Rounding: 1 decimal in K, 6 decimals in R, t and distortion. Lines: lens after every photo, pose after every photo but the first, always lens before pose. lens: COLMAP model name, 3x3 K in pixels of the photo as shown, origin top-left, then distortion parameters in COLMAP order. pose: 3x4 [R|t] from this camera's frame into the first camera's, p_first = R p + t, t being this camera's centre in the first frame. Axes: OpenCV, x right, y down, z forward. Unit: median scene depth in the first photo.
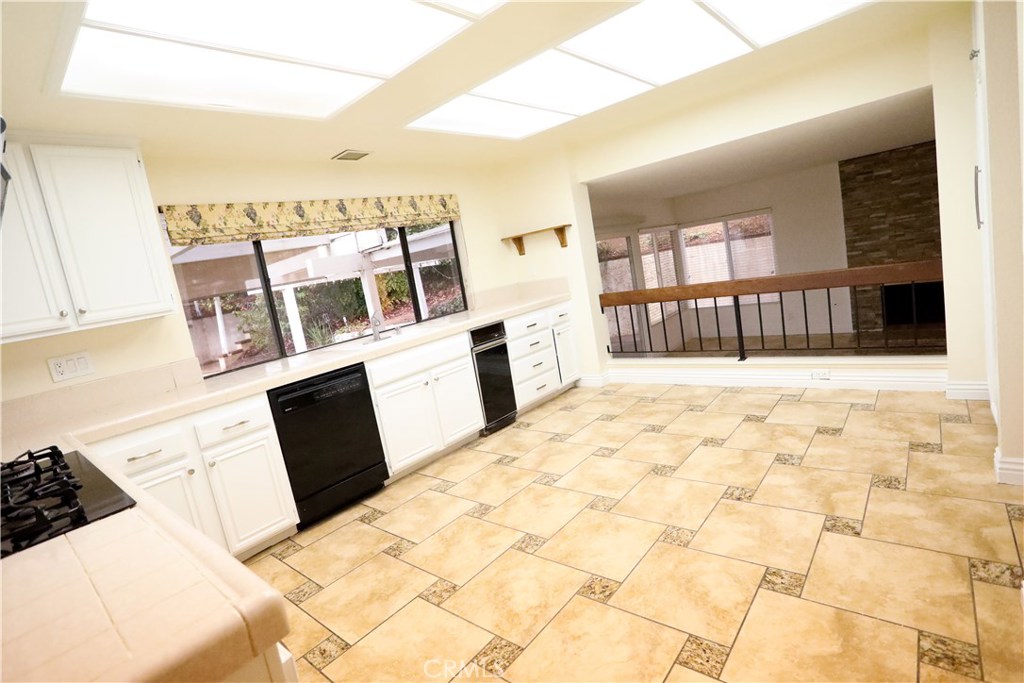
lens RADIAL K [[498.5, 0, 510.7], [0, 498.5, 344.2], [0, 0, 1]] dist [-0.043953, 0.010599]
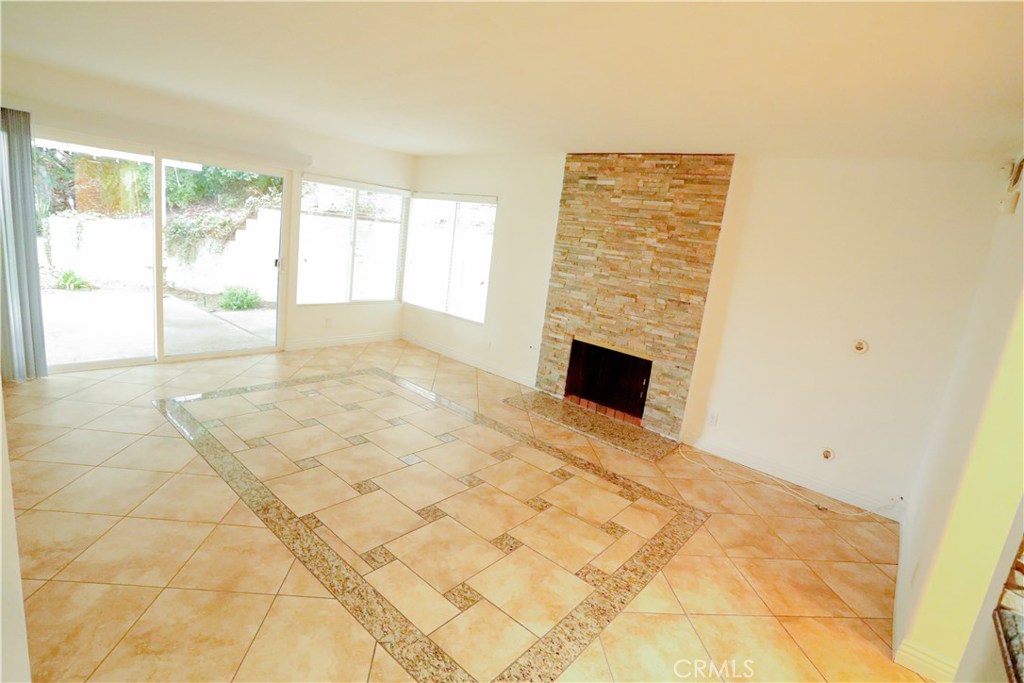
lens RADIAL K [[498.5, 0, 513.4], [0, 498.5, 337.3], [0, 0, 1]] dist [-0.043953, 0.010599]
pose [[0.958436, 0.274738, 0.076935, 0.630179], [-0.278306, 0.959655, 0.040099, -0.129423], [-0.062815, -0.059844, 0.996229, 0.280908]]
